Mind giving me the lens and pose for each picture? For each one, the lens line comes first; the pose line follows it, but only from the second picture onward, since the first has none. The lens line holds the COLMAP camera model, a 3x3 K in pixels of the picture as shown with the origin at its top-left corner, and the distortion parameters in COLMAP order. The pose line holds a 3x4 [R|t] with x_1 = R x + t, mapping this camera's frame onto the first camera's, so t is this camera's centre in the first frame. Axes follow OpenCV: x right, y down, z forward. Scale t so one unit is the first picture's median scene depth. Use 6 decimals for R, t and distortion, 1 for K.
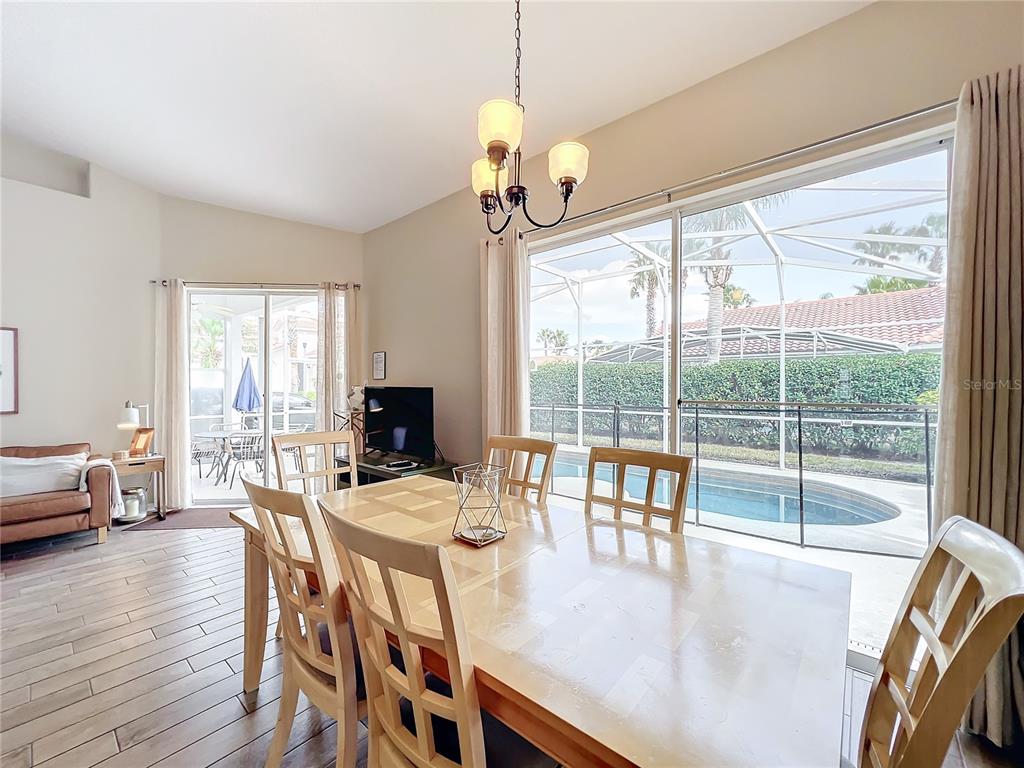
lens RADIAL K [[419.4, 0, 510.0], [0, 419.4, 388.3], [0, 0, 1]] dist [0.001017, 0.001473]
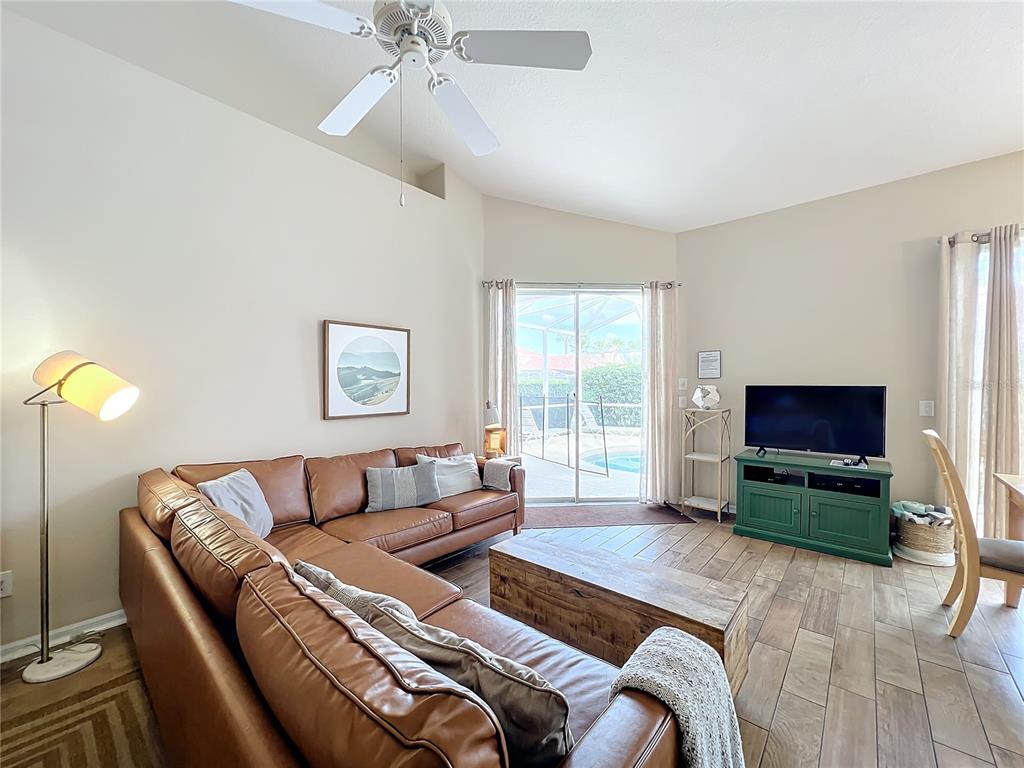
lens RADIAL K [[419.4, 0, 506.3], [0, 419.4, 388.0], [0, 0, 1]] dist [0.001017, 0.001473]
pose [[0.999990, -0.004344, 0.000552, -0.807080], [0.004342, 0.999984, 0.003659, -0.004545], [-0.000568, -0.003656, 0.999993, -0.002354]]
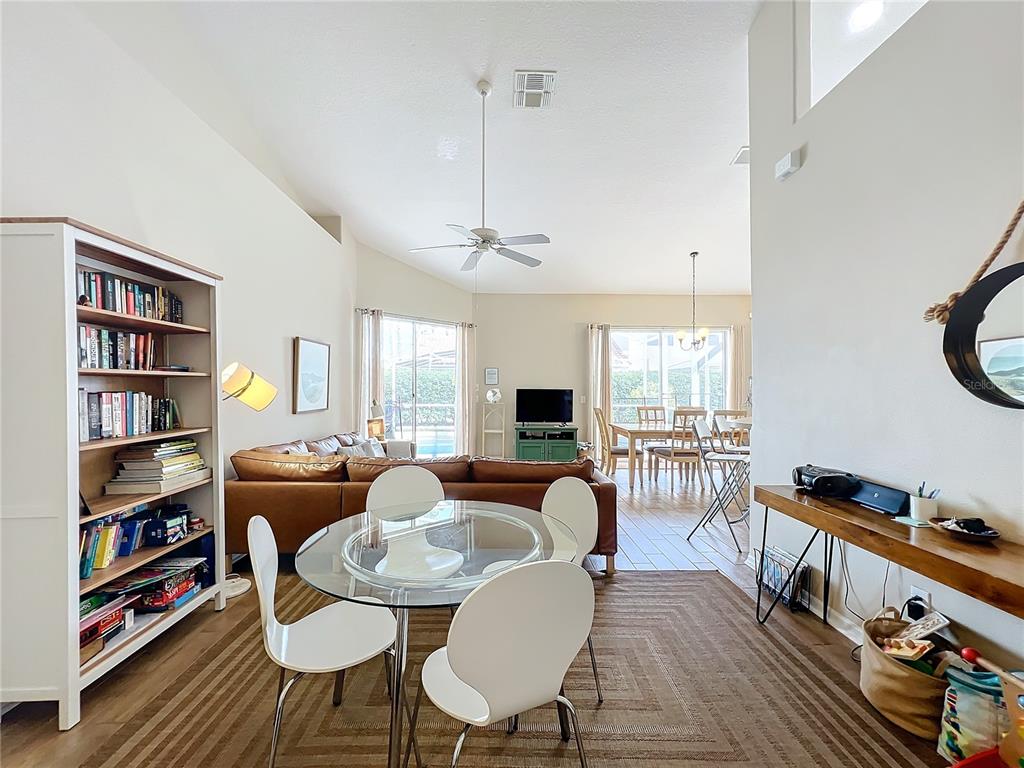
lens RADIAL K [[419.4, 0, 504.4], [0, 419.4, 393.6], [0, 0, 1]] dist [0.001017, 0.001473]
pose [[0.742031, -0.007709, 0.670321, -1.410805], [-0.001317, 0.999915, 0.012958, -0.006619], [-0.670364, -0.010499, 0.741958, -0.279653]]
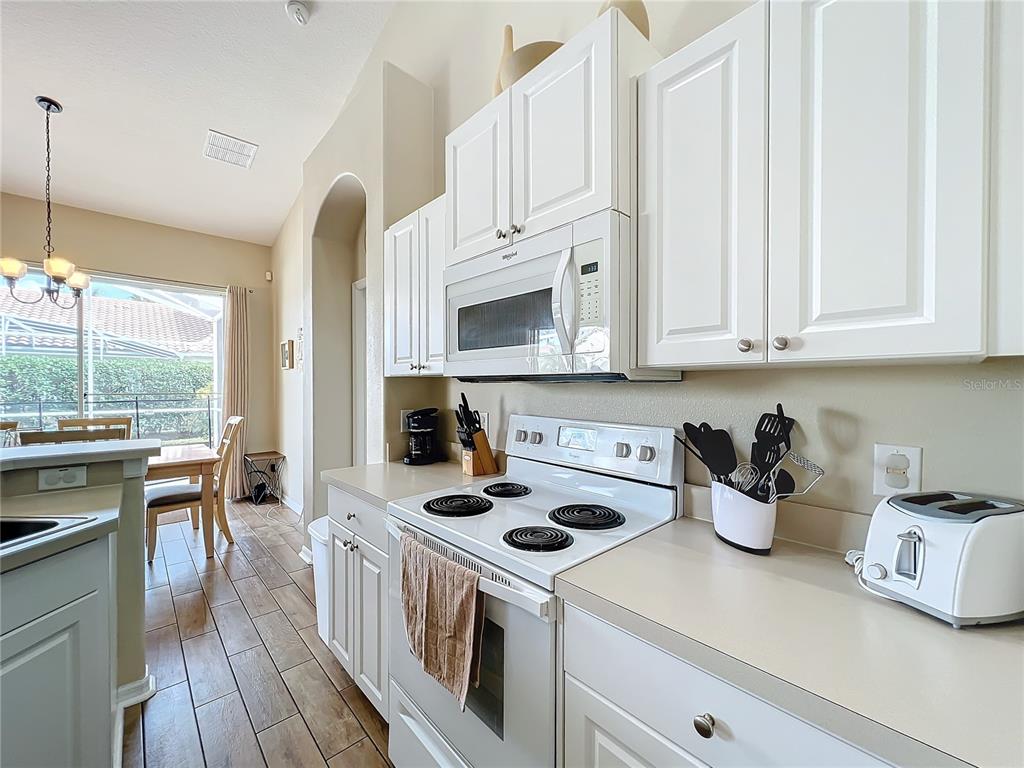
lens RADIAL K [[412.2, 0, 515.8], [0, 412.2, 390.2], [0, 0, 1]] dist [0.002397, 0.000698]
pose [[0.114881, -0.010277, 0.993326, -0.569006], [-0.000529, 0.999946, 0.010407, -0.002980], [-0.993379, -0.001721, 0.114869, -0.483799]]
